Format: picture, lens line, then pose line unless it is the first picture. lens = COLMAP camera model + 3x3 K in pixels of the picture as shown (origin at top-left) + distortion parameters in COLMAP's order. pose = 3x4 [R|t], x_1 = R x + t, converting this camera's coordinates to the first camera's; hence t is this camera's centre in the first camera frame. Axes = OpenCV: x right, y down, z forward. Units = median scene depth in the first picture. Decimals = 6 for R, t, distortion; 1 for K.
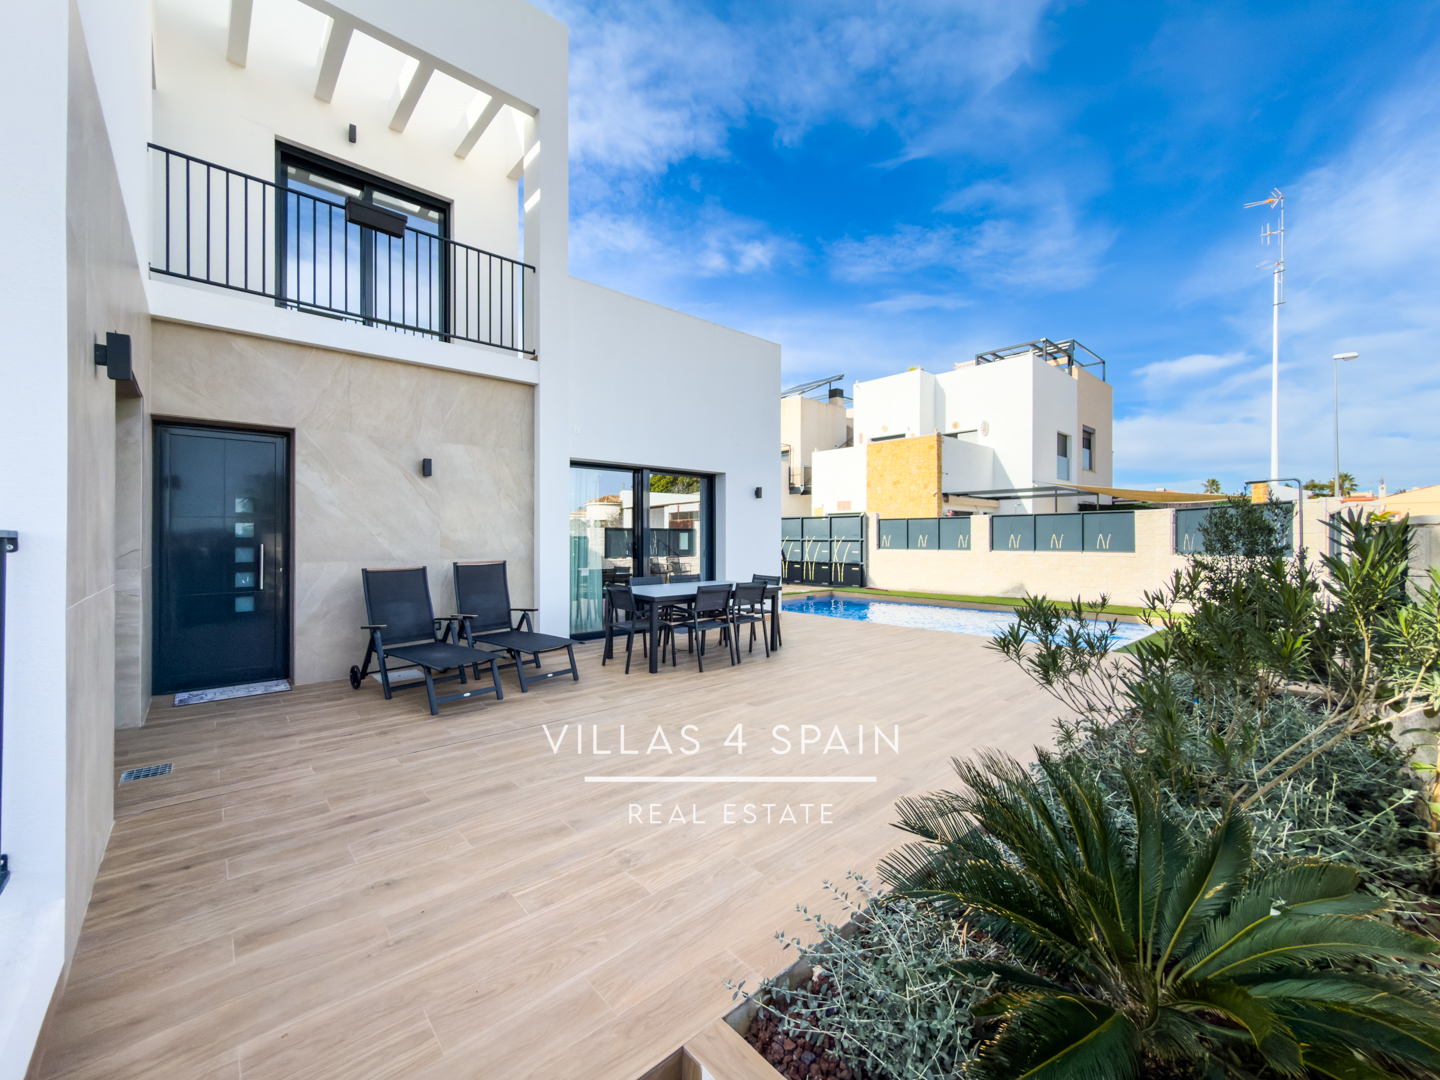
lens RADIAL K [[575.8, 0, 720.0], [0, 575.8, 540.0], [0, 0, 1]] dist [0.002501, 0.000281]
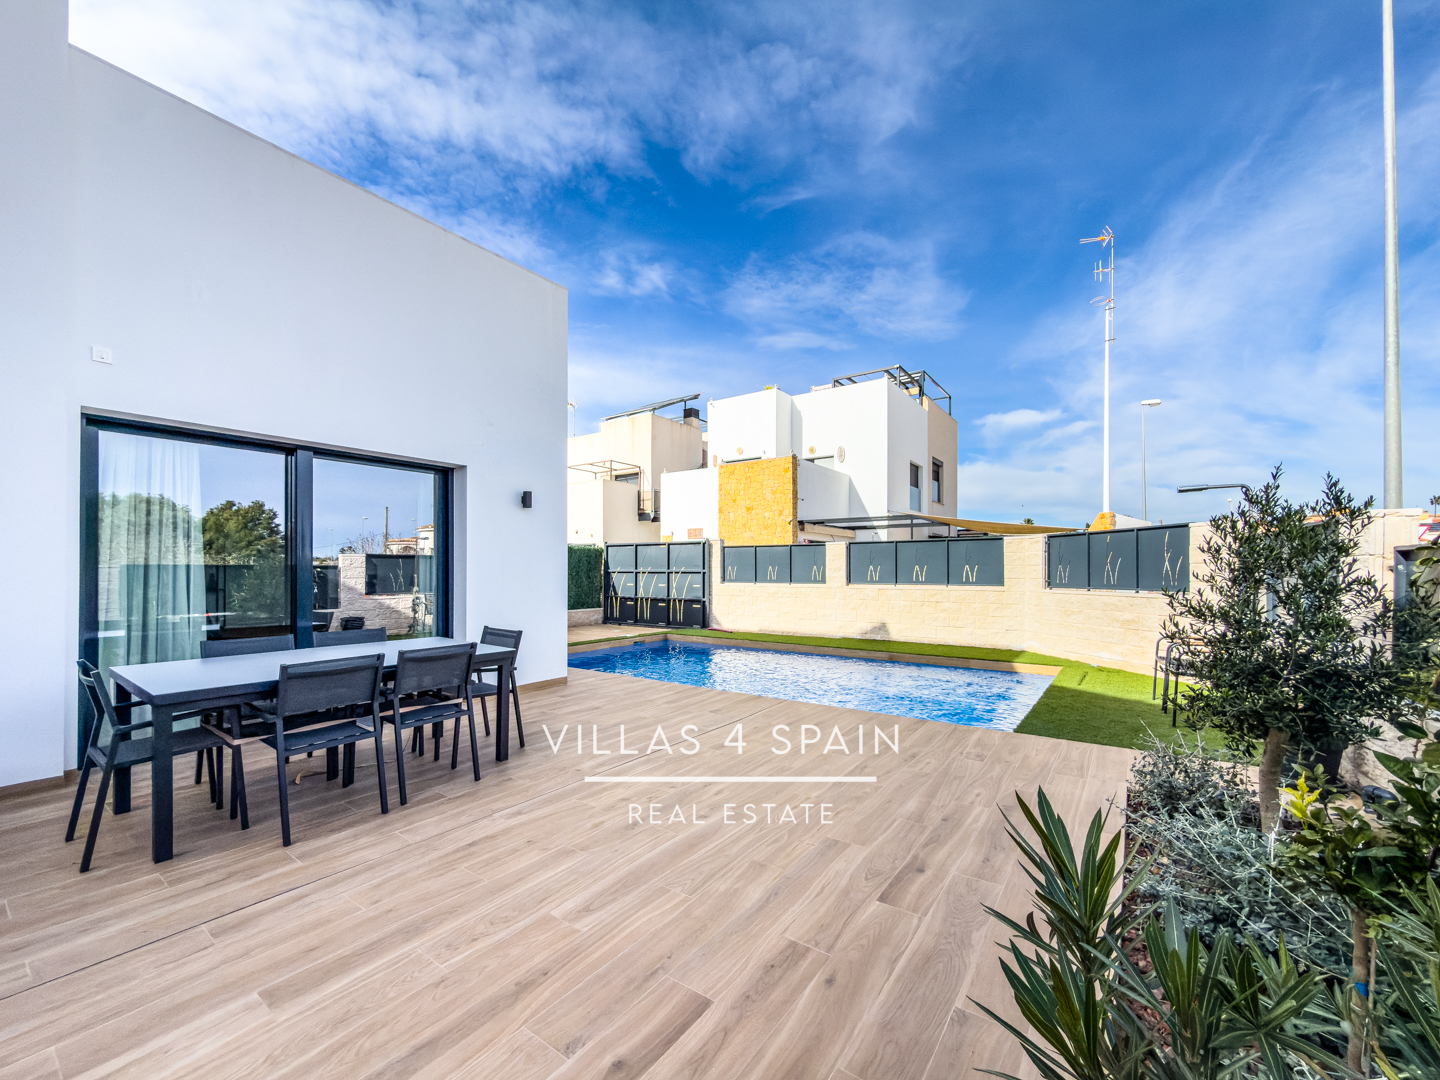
lens RADIAL K [[565.9, 0, 715.1], [0, 565.9, 569.0], [0, 0, 1]] dist [0.000400, 0.000082]
pose [[0.977442, 0.003230, 0.211181, 0.083214], [-0.001892, 0.999977, -0.006536, 0.001639], [-0.211197, 0.005989, 0.977425, 0.183192]]
